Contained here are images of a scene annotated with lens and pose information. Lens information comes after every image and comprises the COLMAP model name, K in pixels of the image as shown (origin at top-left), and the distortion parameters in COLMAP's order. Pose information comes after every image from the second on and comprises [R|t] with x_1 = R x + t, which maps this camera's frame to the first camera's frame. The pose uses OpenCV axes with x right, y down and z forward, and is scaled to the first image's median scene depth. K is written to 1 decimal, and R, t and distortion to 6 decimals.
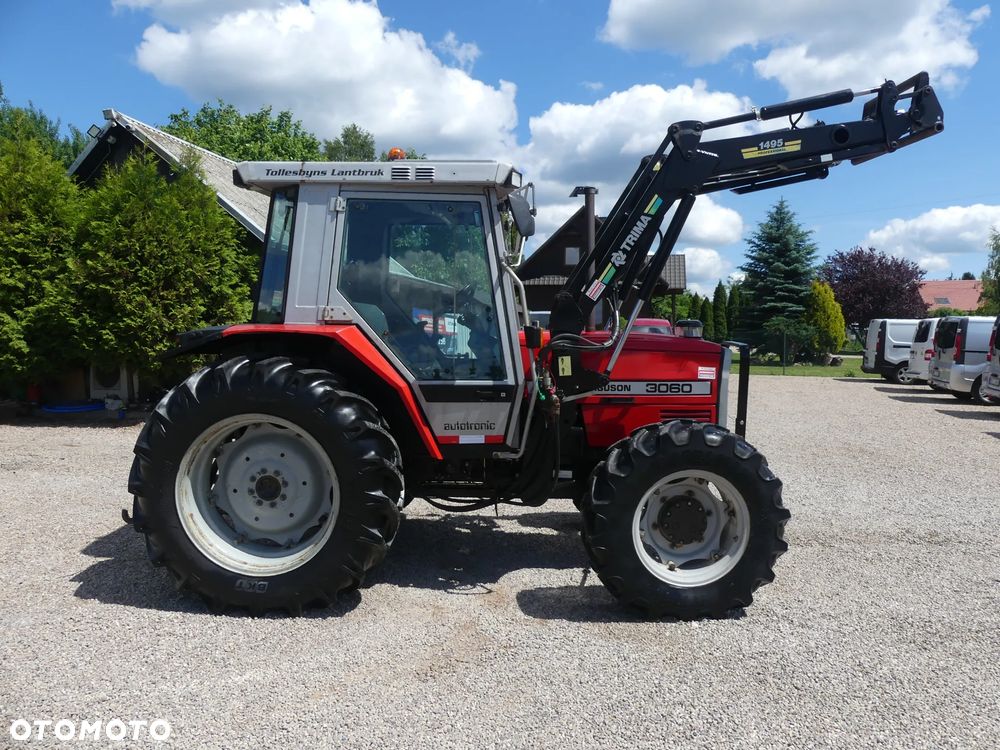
lens RADIAL K [[755.1, 0, 517.9], [0, 755.1, 380.0], [0, 0, 1]] dist [-0.011390, 0.005841]
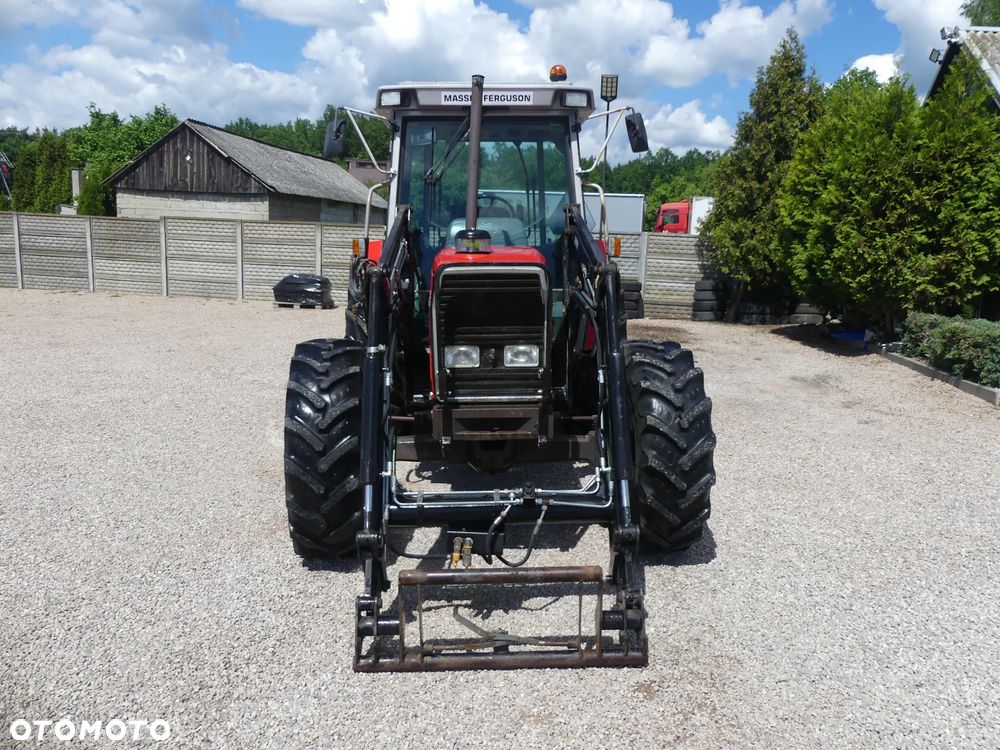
lens RADIAL K [[756.6, 0, 511.7], [0, 756.6, 377.8], [0, 0, 1]] dist [-0.027346, 0.020335]
pose [[0.058439, 0.163610, -0.984793, 1.017096], [-0.093806, 0.983014, 0.157748, -0.058488], [0.993874, 0.083161, 0.072794, 1.027841]]
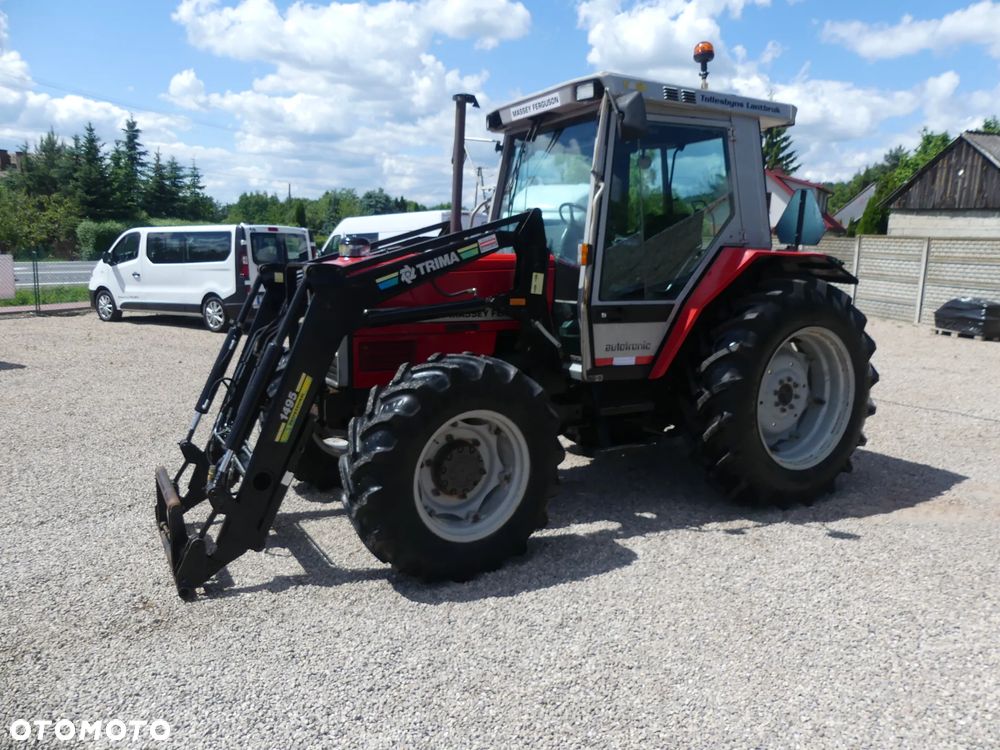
lens RADIAL K [[756.6, 0, 507.8], [0, 756.6, 368.2], [0, 0, 1]] dist [-0.027346, 0.020335]
pose [[-0.856893, 0.053727, -0.512687, 0.549138], [-0.065498, 0.975146, 0.211661, -0.130794], [0.511317, 0.214951, -0.832076, 1.907199]]
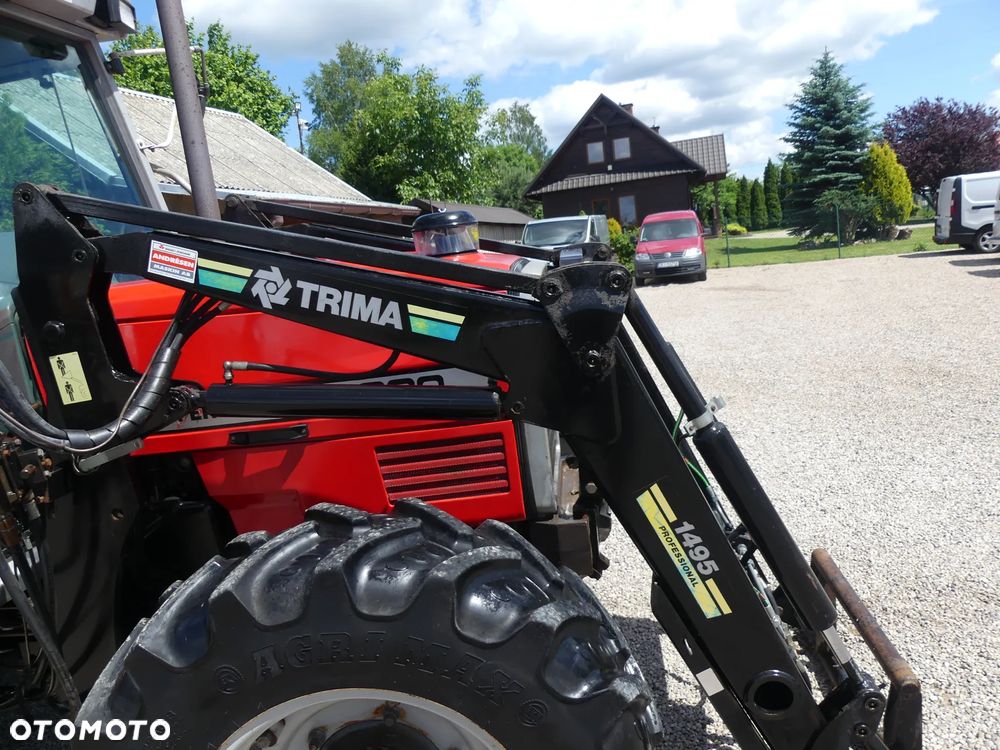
lens RADIAL K [[756.6, 0, 510.5], [0, 756.6, 377.8], [0, 0, 1]] dist [-0.027346, 0.020335]
pose [[0.988894, -0.109708, -0.100263, 0.304298], [0.119984, 0.987422, 0.102968, -0.030014], [0.087706, -0.113854, 0.989619, 0.609135]]
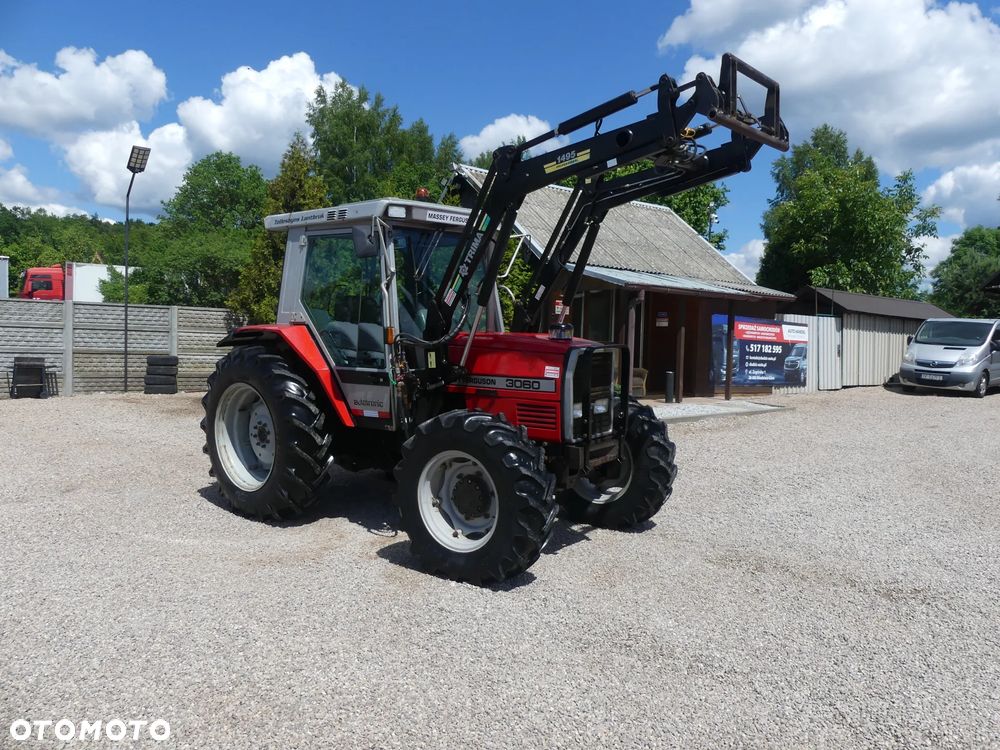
lens RADIAL K [[756.6, 0, 513.6], [0, 756.6, 380.9], [0, 0, 1]] dist [-0.027346, 0.020335]
pose [[0.785538, 0.049591, -0.616823, 0.871583], [-0.055947, 0.998393, 0.009018, -0.003303], [0.616279, 0.027425, 0.787050, 0.116343]]
